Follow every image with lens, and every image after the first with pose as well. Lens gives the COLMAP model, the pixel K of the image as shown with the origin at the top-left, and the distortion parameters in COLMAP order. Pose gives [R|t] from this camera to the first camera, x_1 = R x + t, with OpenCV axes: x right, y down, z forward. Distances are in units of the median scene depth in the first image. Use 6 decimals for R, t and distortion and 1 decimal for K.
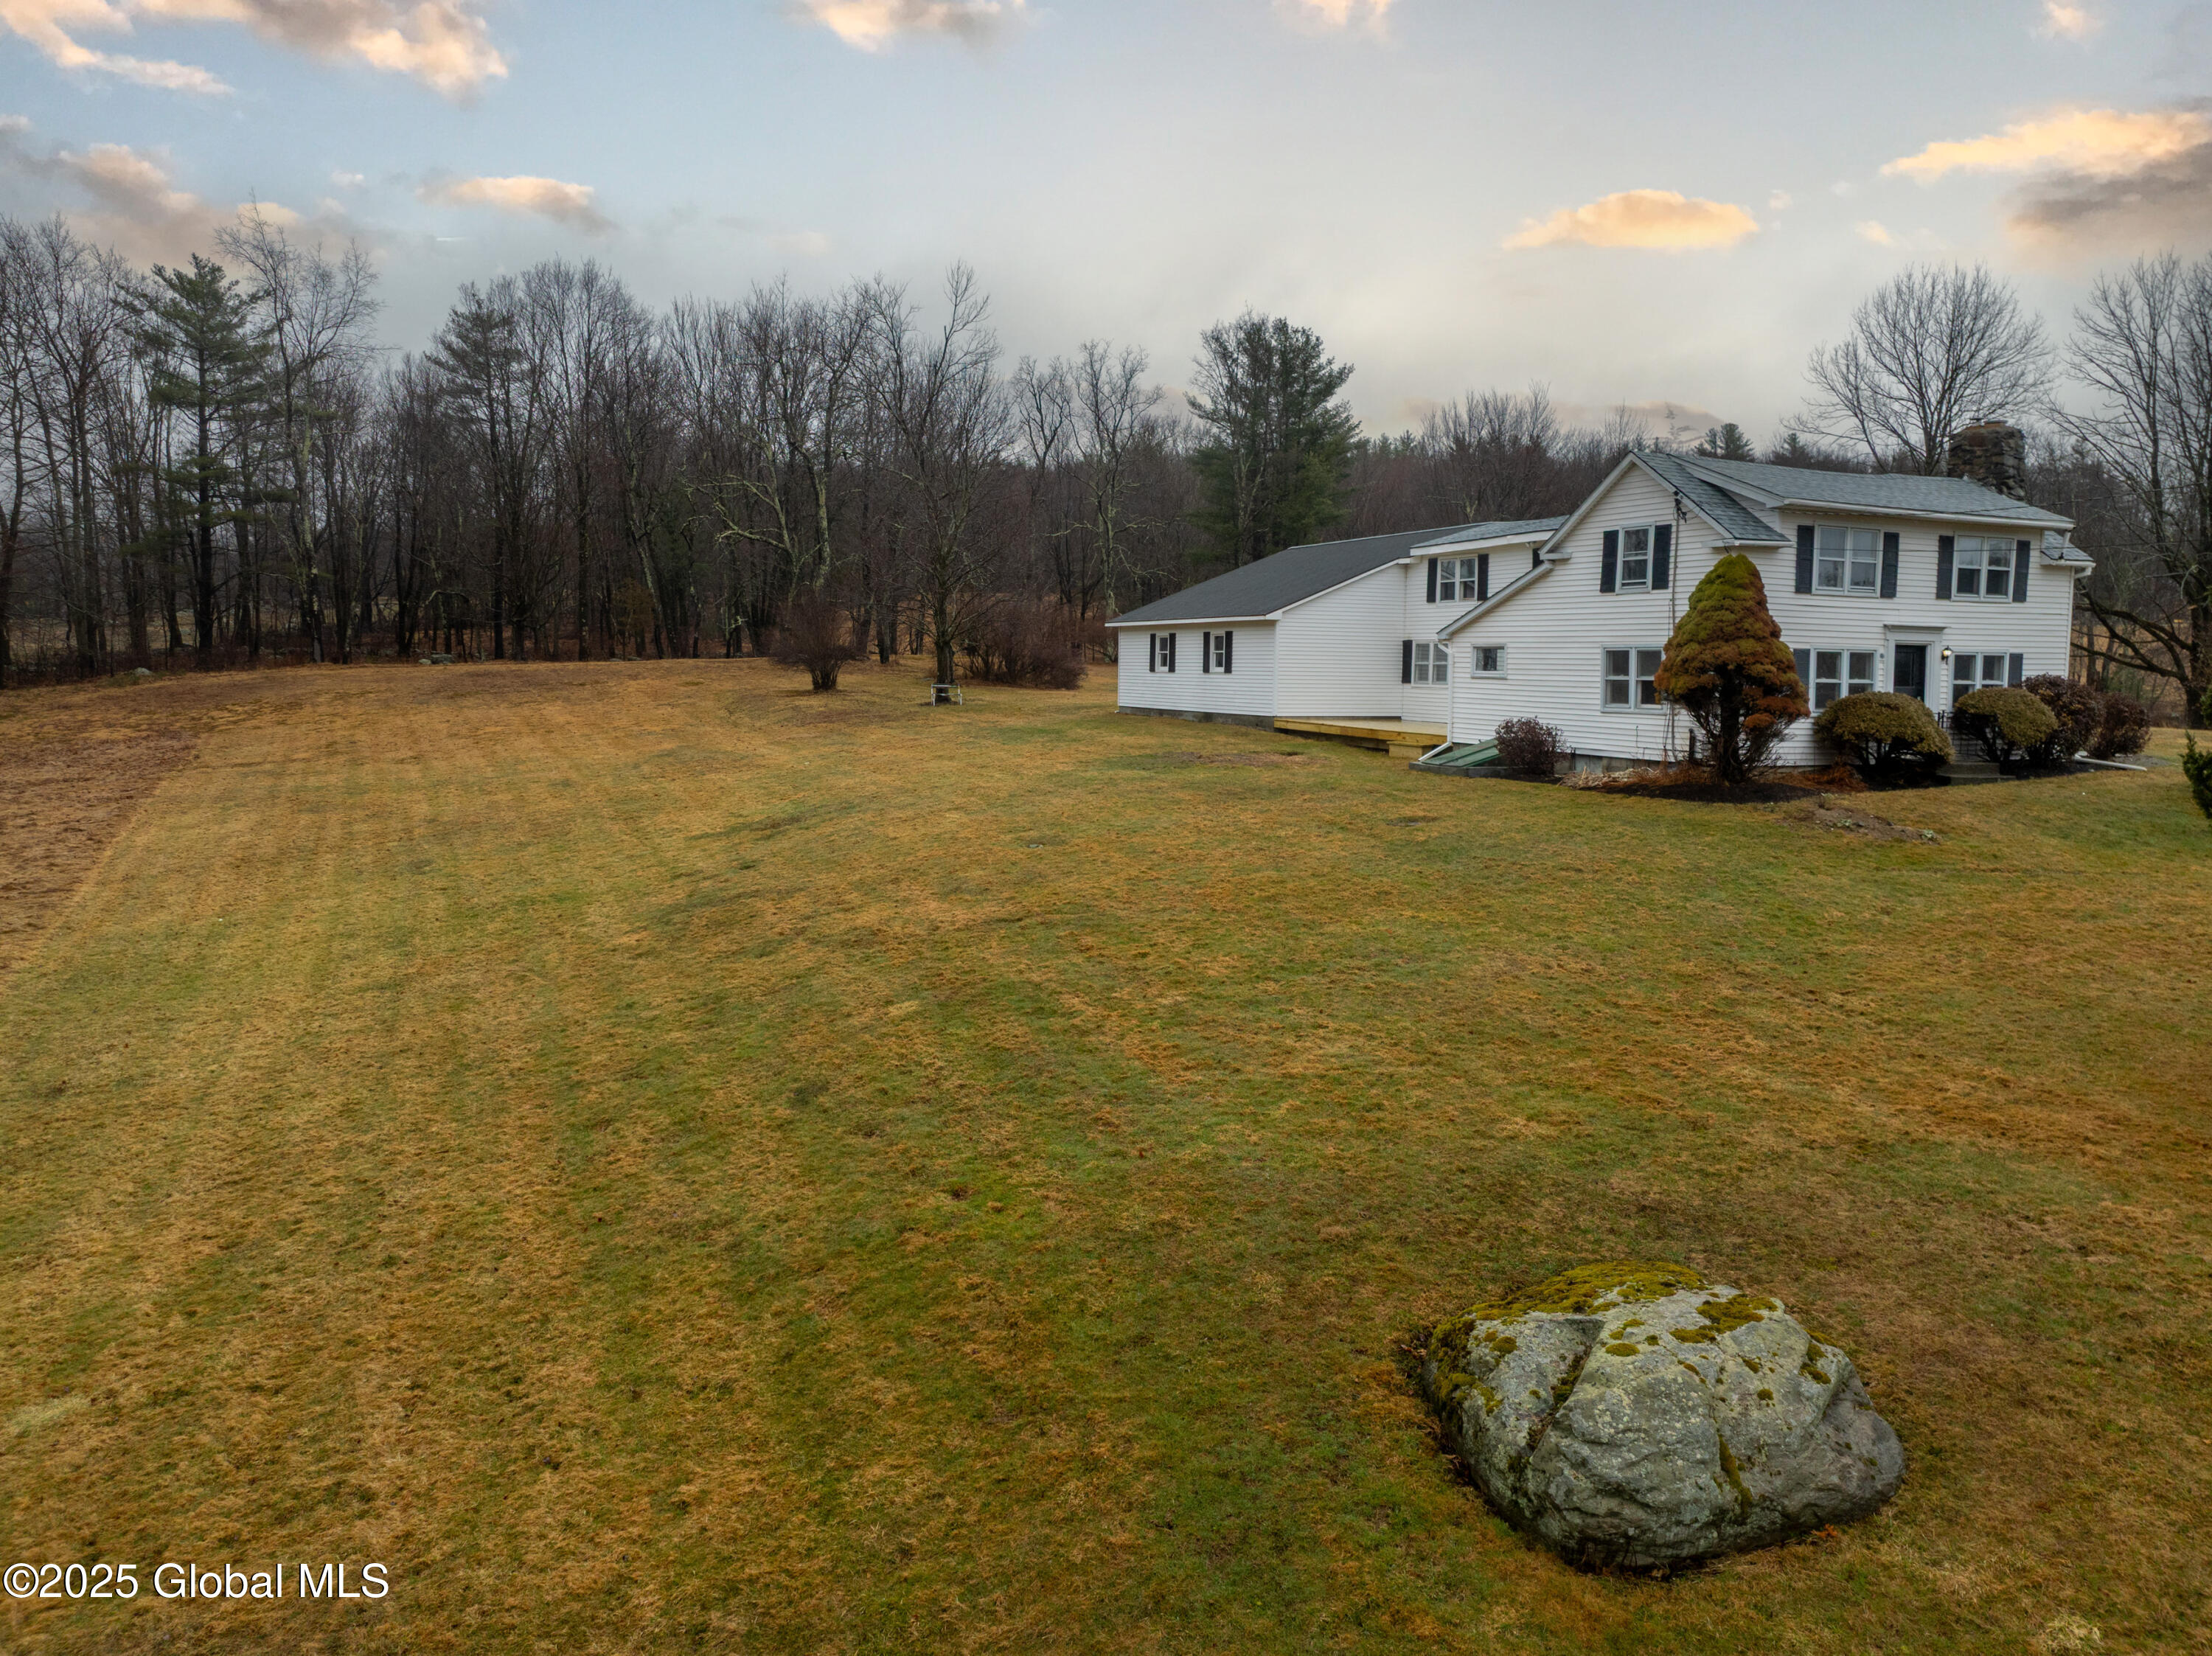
lens RADIAL K [[1560.3, 0, 1106.0], [0, 1560.3, 828.0], [0, 0, 1]] dist [-0.015622, -0.031562]
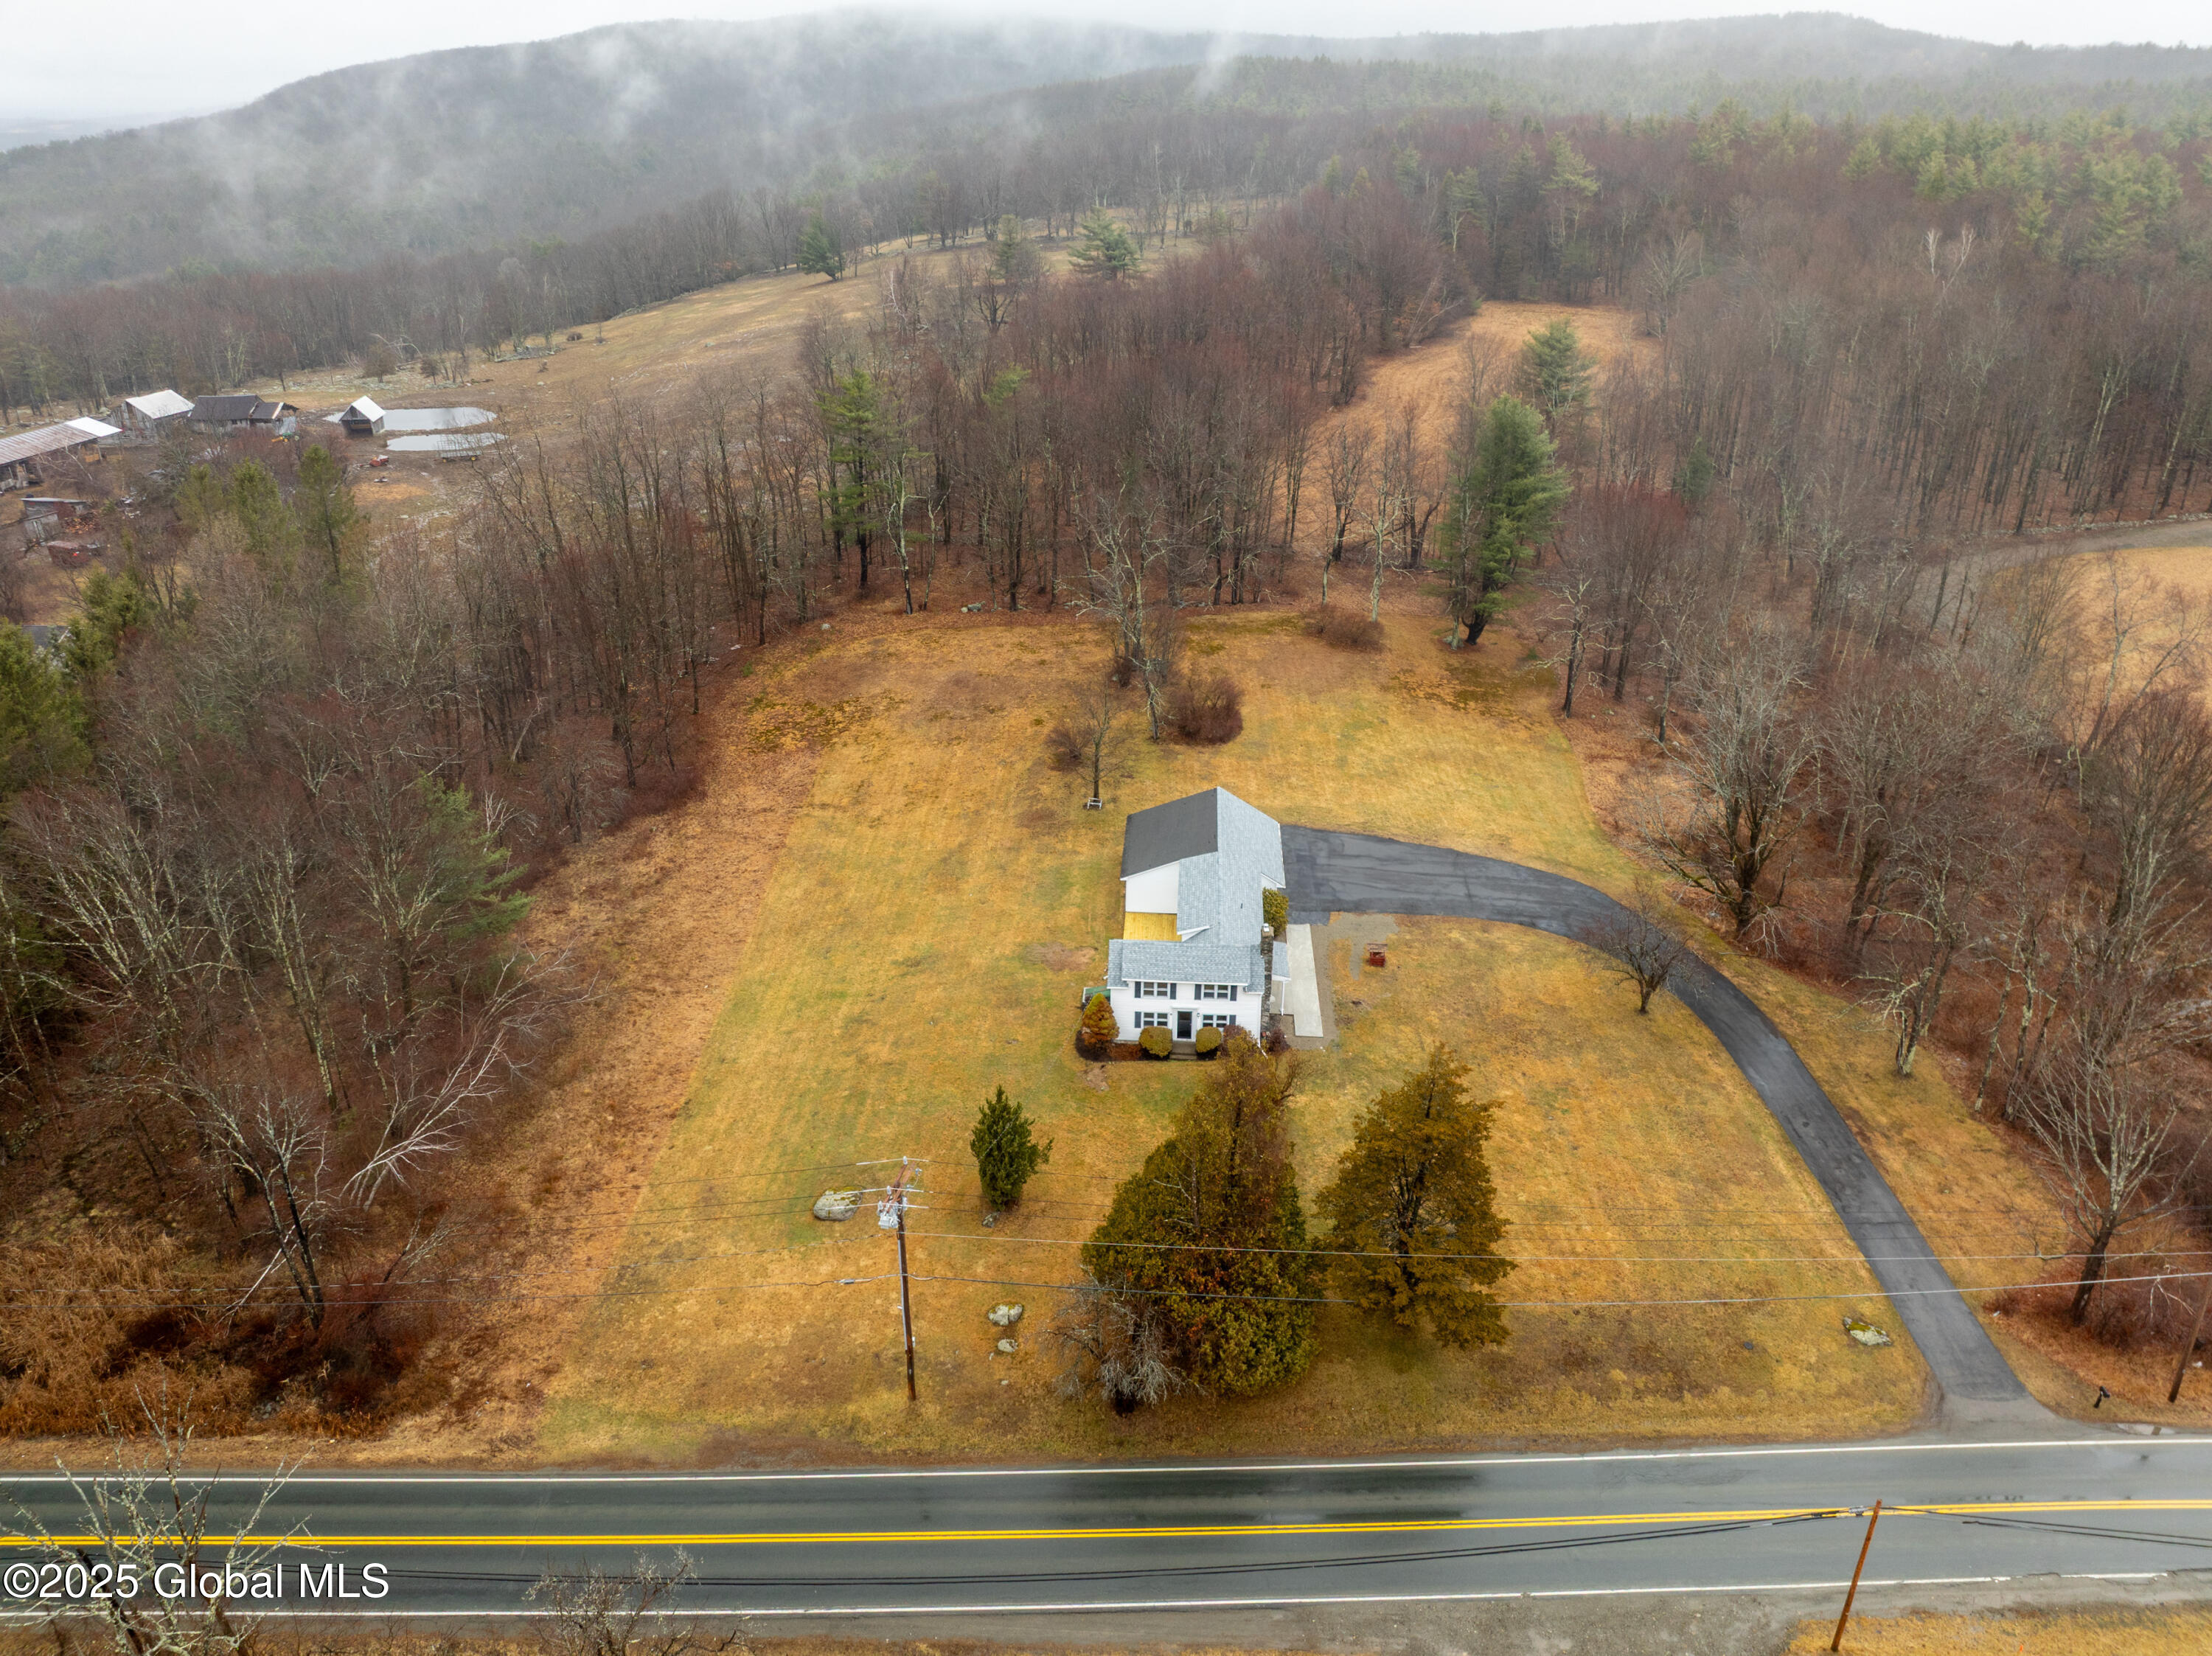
lens RADIAL K [[1560.3, 0, 1106.0], [0, 1560.3, 828.0], [0, 0, 1]] dist [-0.015622, -0.031562]
pose [[0.890324, 0.194209, -0.411832, 1.625670], [-0.050212, 0.940836, 0.335121, -1.553513], [0.452550, -0.277687, 0.847401, -1.747113]]
